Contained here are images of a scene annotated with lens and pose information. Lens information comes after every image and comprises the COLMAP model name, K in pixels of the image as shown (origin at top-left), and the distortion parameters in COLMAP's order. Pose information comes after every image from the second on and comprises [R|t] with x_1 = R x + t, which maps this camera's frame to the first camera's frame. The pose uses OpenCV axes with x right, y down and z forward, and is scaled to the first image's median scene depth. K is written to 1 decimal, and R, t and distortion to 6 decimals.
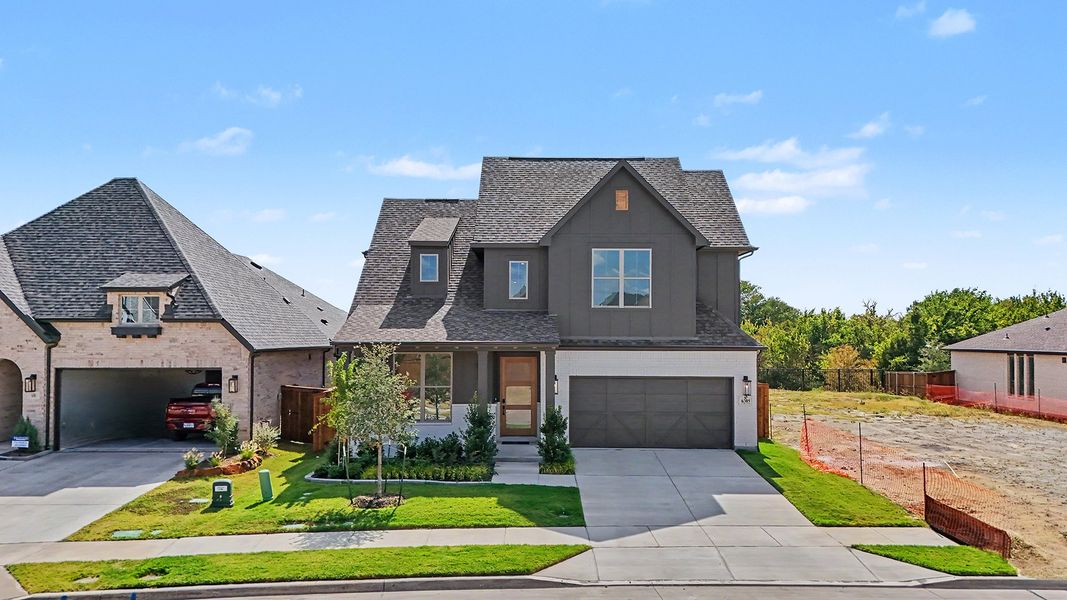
lens RADIAL K [[725.4, 0, 533.1], [0, 725.4, 304.2], [0, 0, 1]] dist [0.039215, -0.005856]
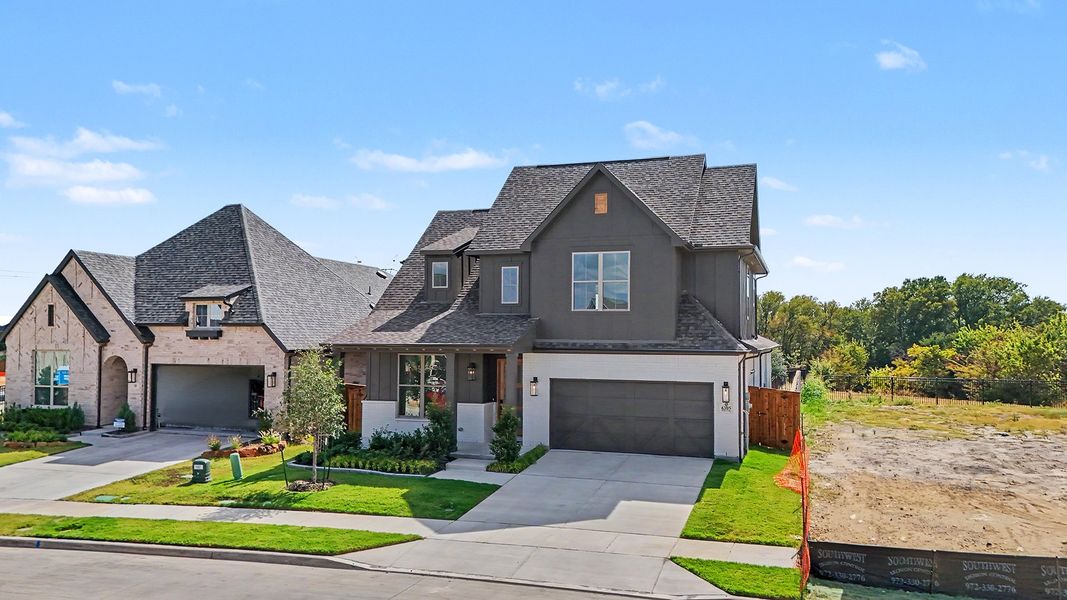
lens RADIAL K [[725.4, 0, 532.9], [0, 725.4, 301.9], [0, 0, 1]] dist [0.039215, -0.005856]
pose [[0.956411, -0.011503, -0.291796, 0.323103], [0.009068, 0.999912, -0.009698, 0.001245], [0.291882, 0.006630, 0.956431, 0.018236]]
